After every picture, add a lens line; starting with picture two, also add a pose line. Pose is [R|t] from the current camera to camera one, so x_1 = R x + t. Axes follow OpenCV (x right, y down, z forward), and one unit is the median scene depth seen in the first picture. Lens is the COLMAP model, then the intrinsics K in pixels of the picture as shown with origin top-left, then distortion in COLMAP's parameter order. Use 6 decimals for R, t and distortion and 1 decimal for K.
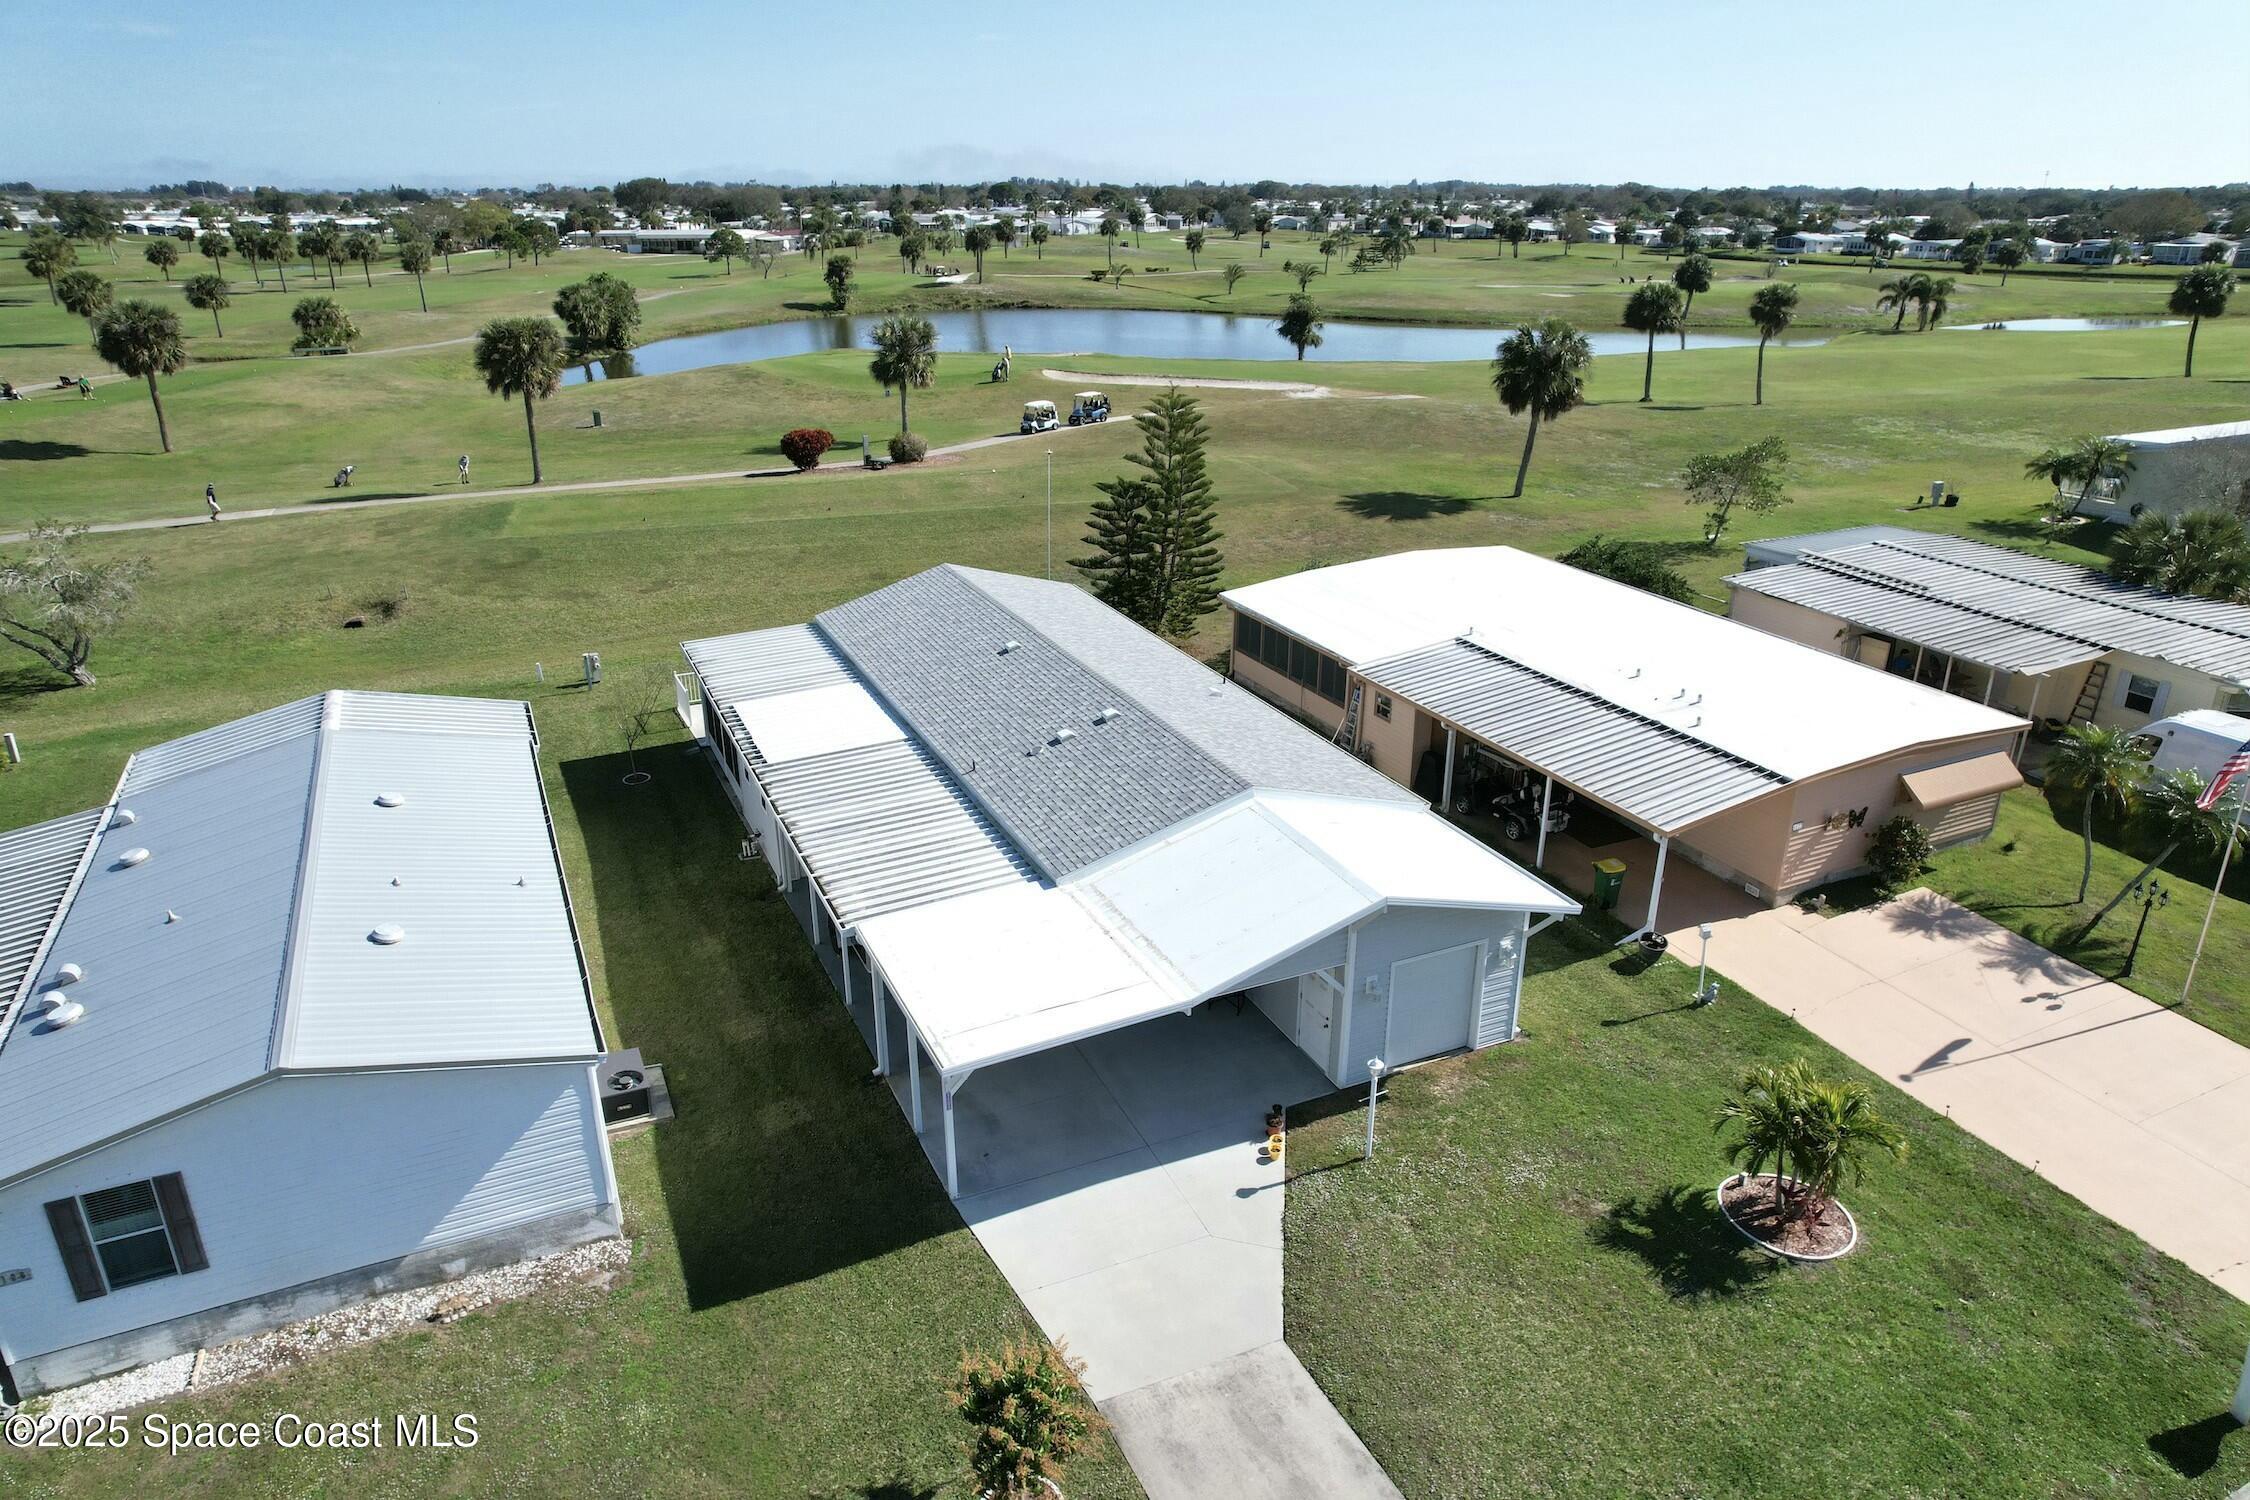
lens RADIAL K [[1452.5, 0, 1126.8], [0, 1452.5, 736.1], [0, 0, 1]] dist [-0.079980, 0.075445]
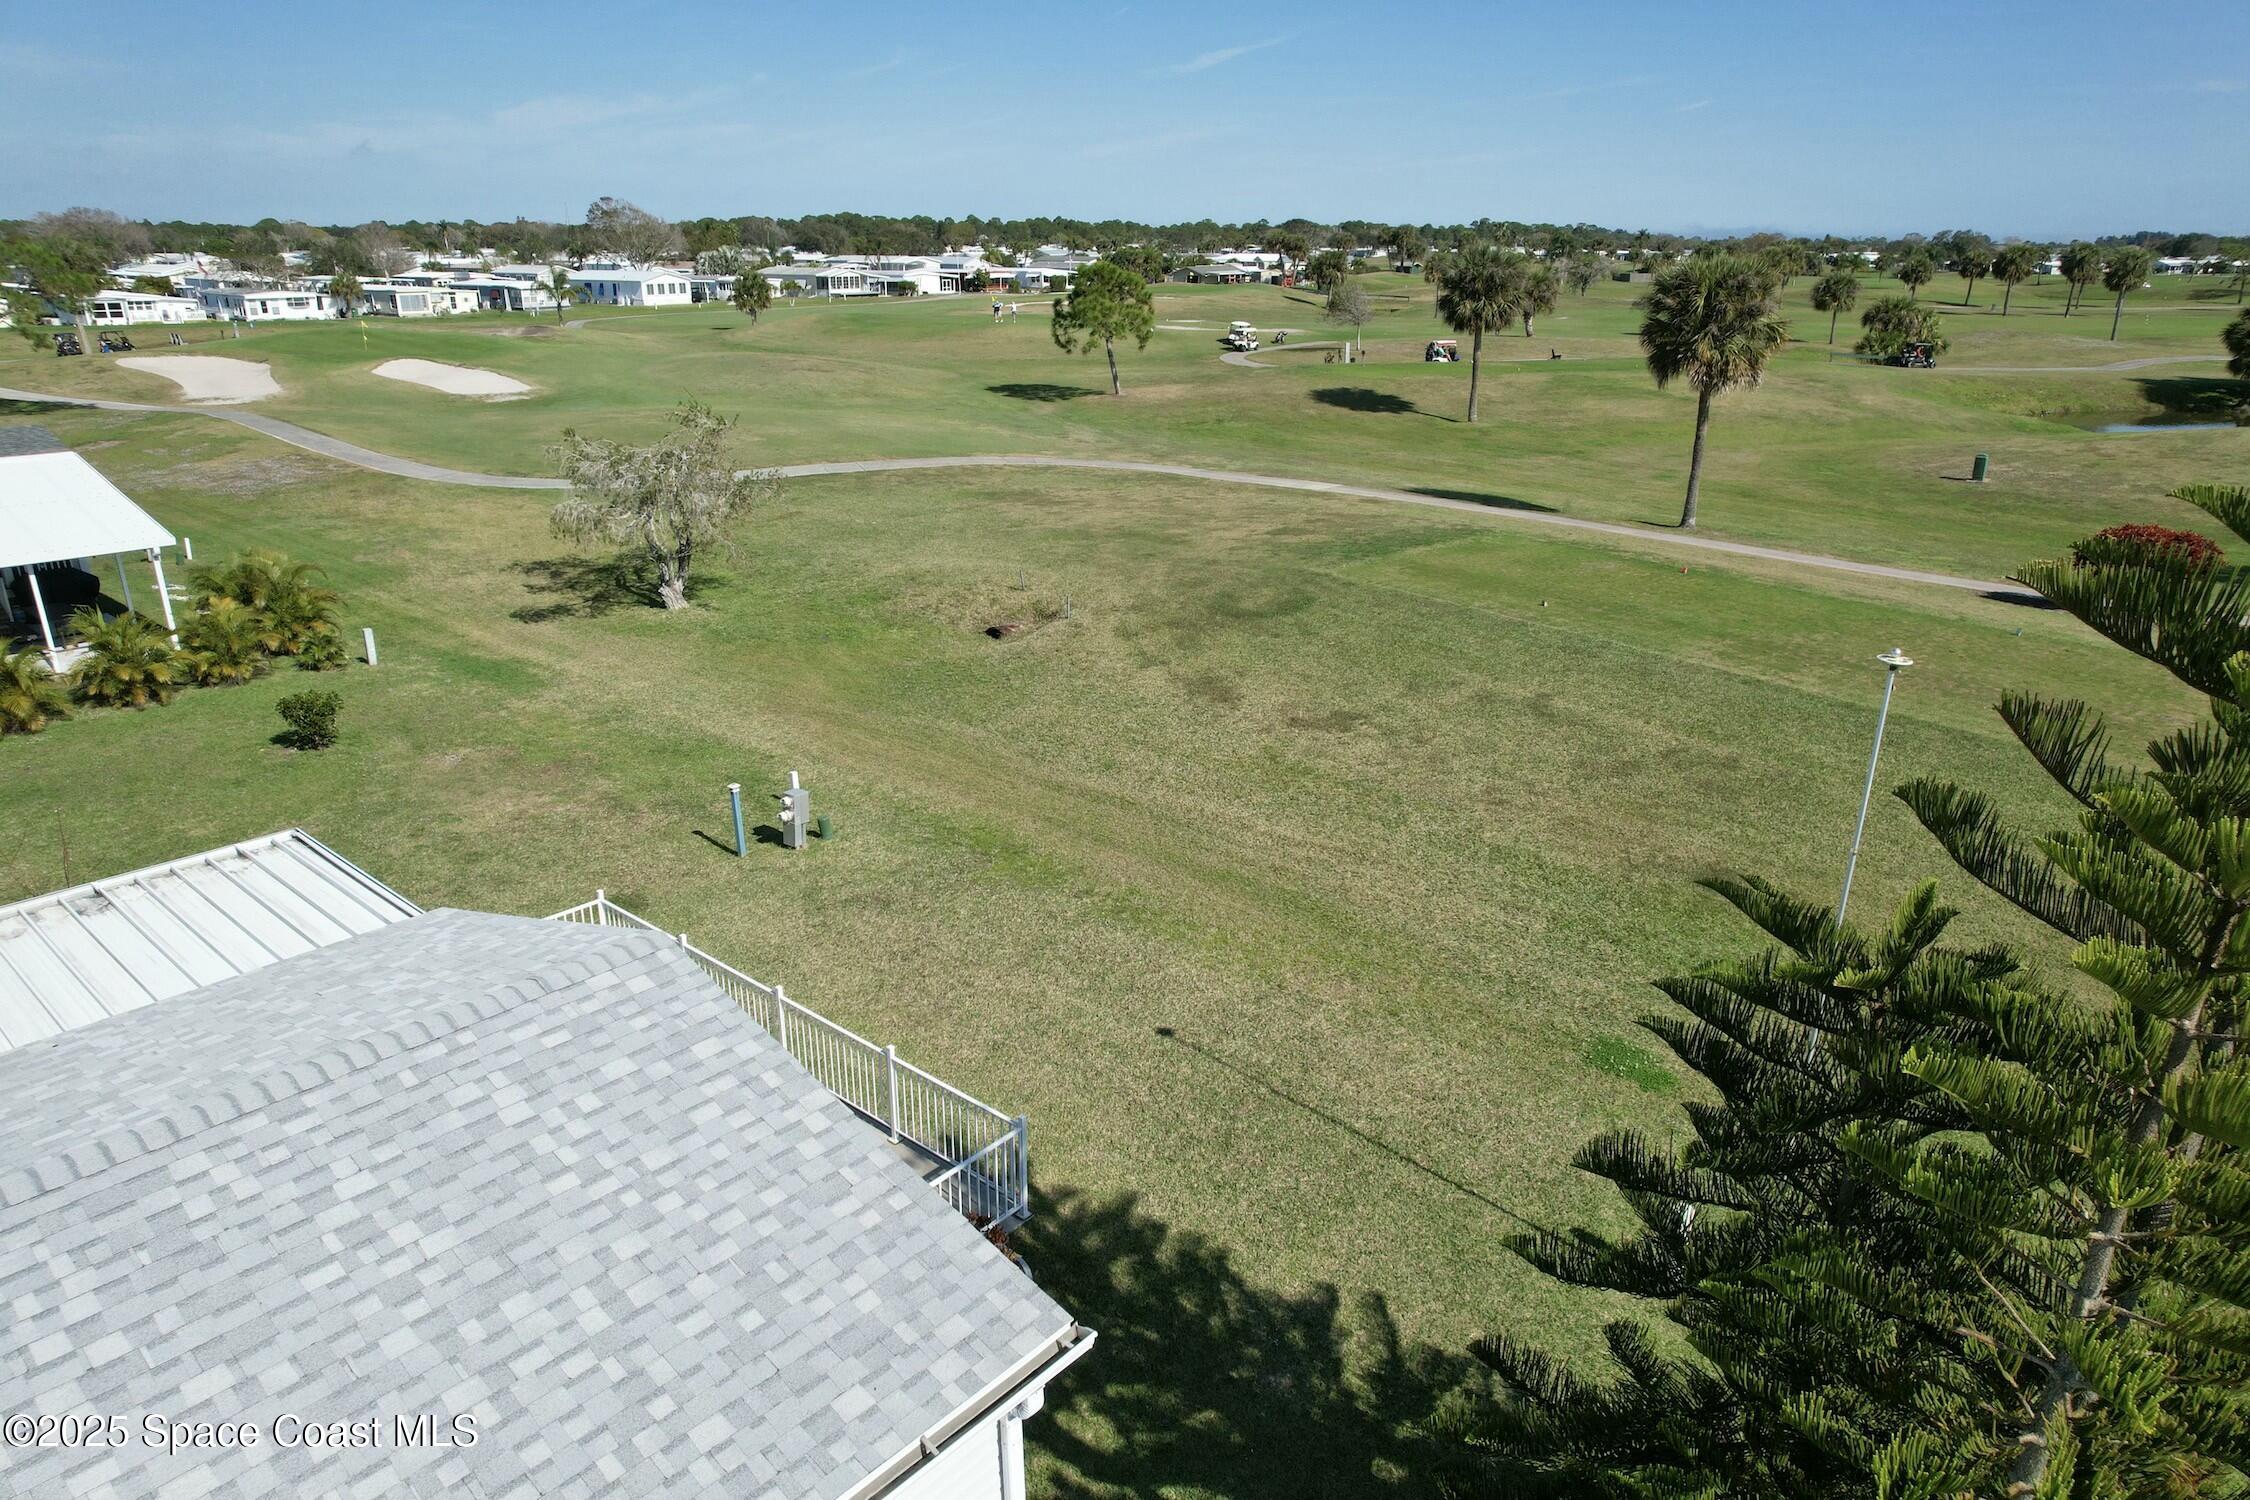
lens RADIAL K [[1436.1, 0, 1129.8], [0, 1436.1, 747.2], [0, 0, 1]] dist [-0.087070, 0.082506]
pose [[0.406873, 0.312342, -0.858427, 0.129316], [-0.332363, 0.925937, 0.179374, -0.285309], [0.850875, 0.212327, 0.480550, 1.246112]]
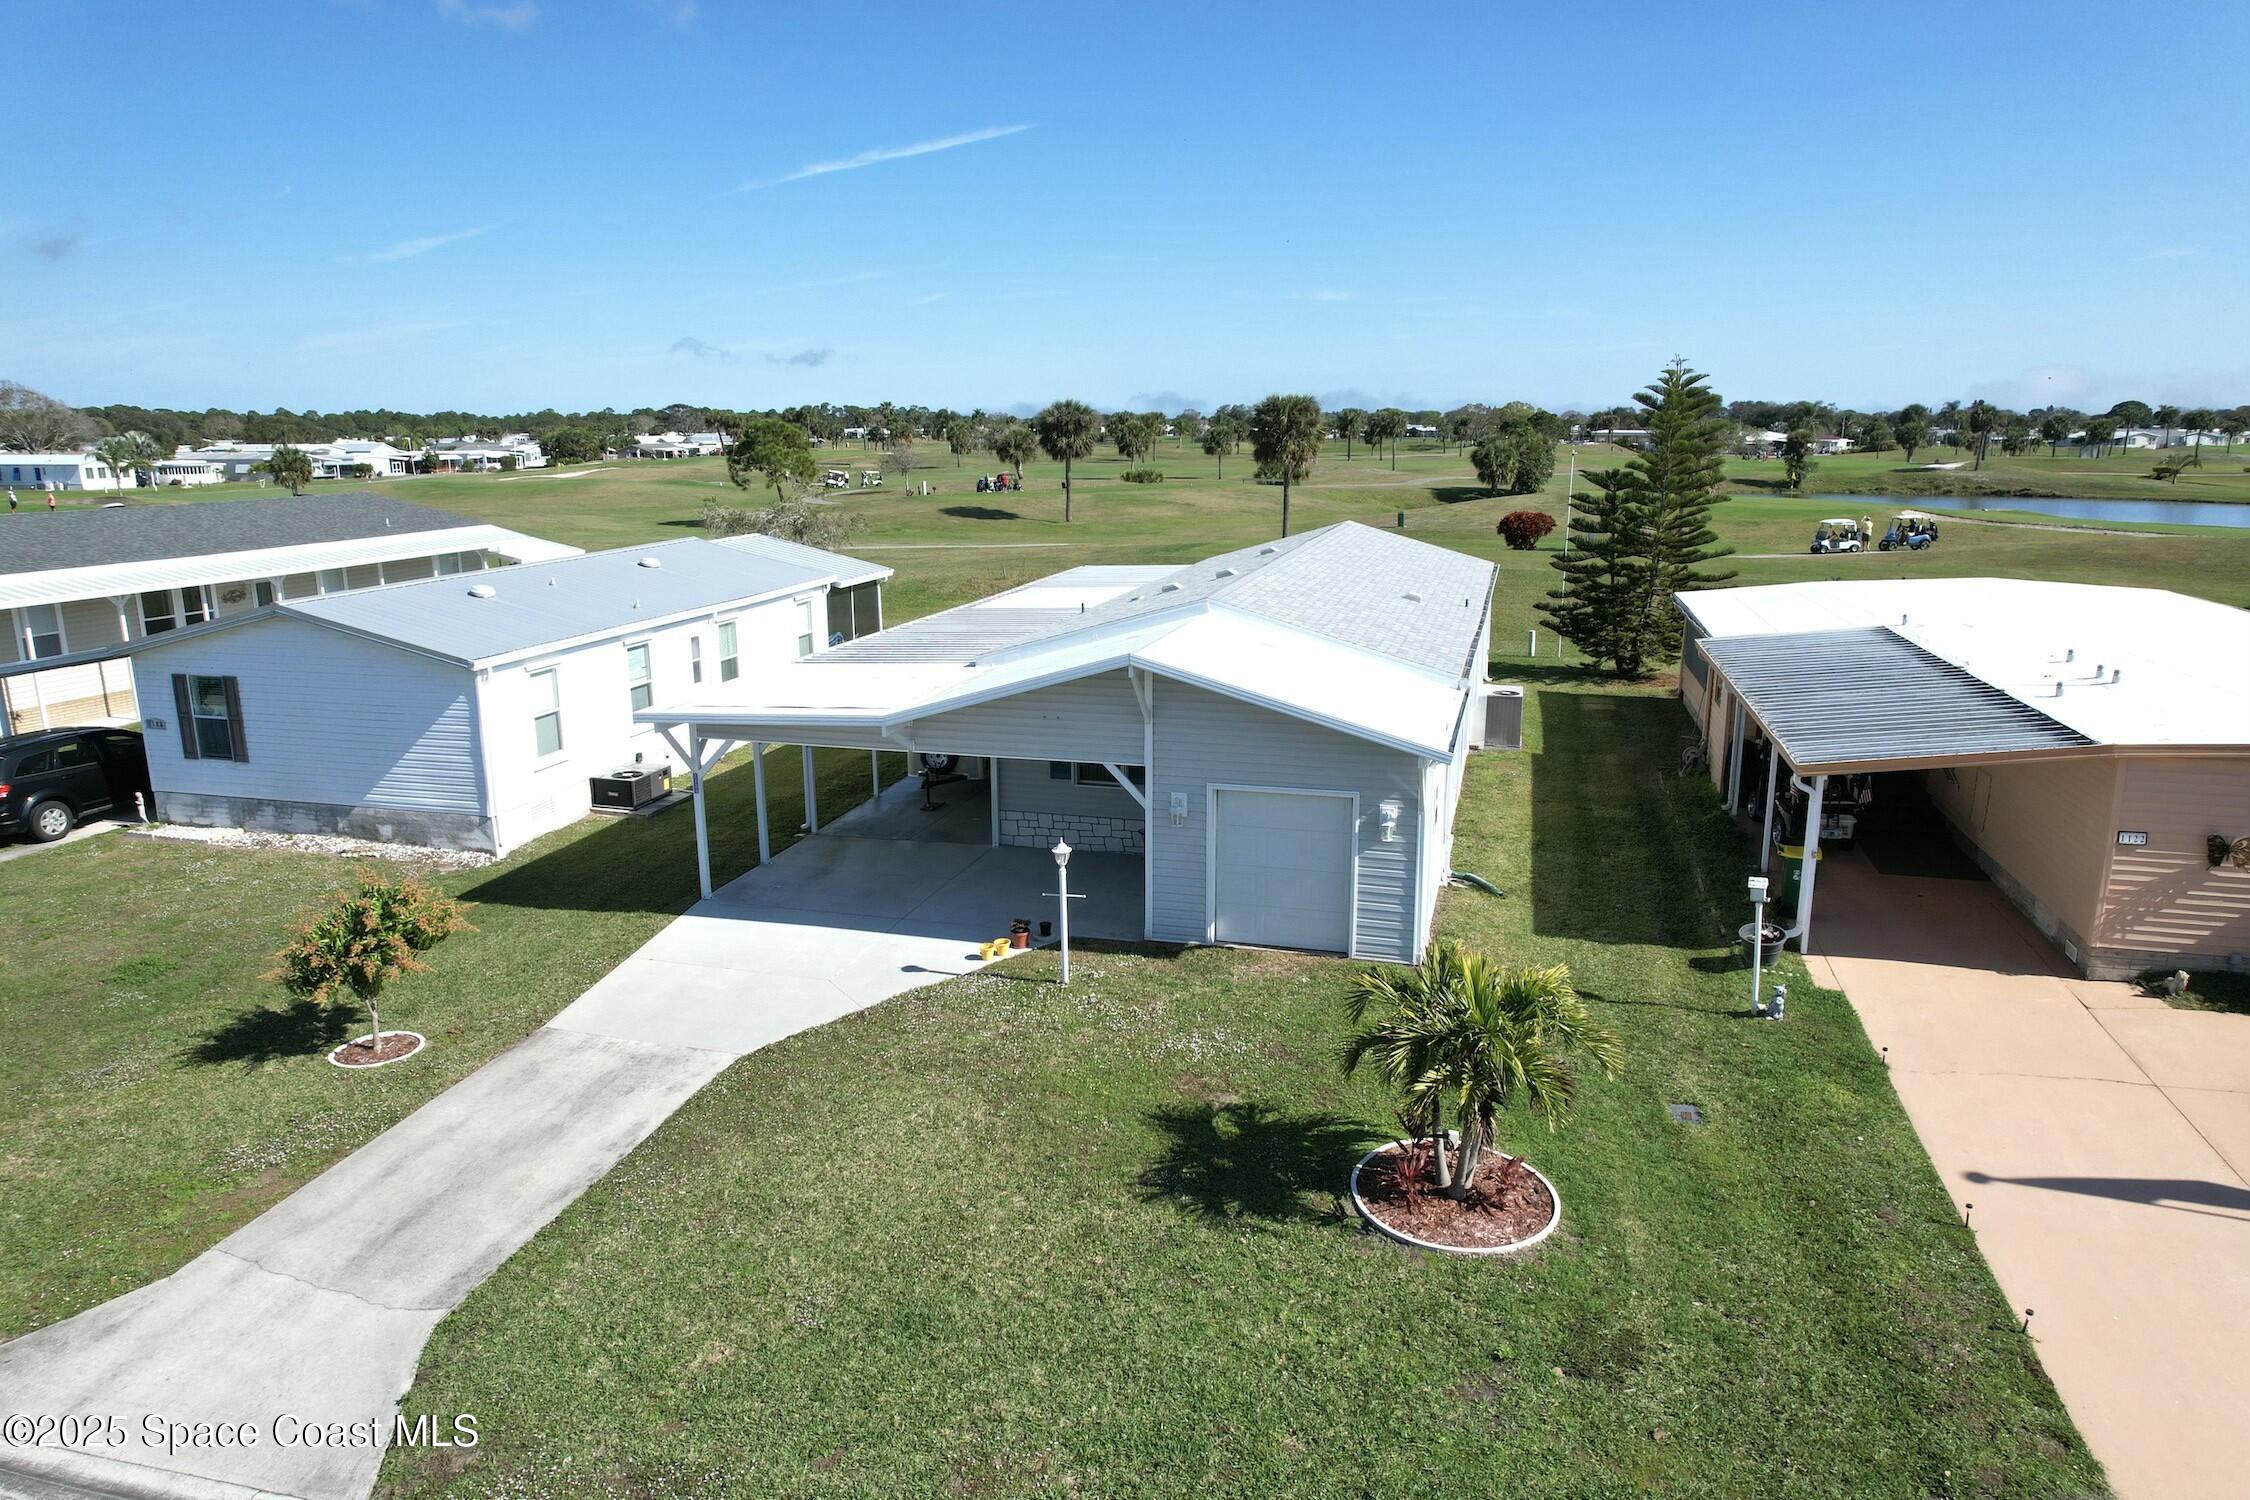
lens RADIAL K [[1452.5, 0, 1126.8], [0, 1452.5, 736.1], [0, 0, 1]] dist [-0.079980, 0.075445]
pose [[0.763154, 0.133919, -0.632188, 0.502005], [-0.227031, 0.971492, -0.068268, 0.151539], [0.605023, 0.195625, 0.771802, 0.275766]]
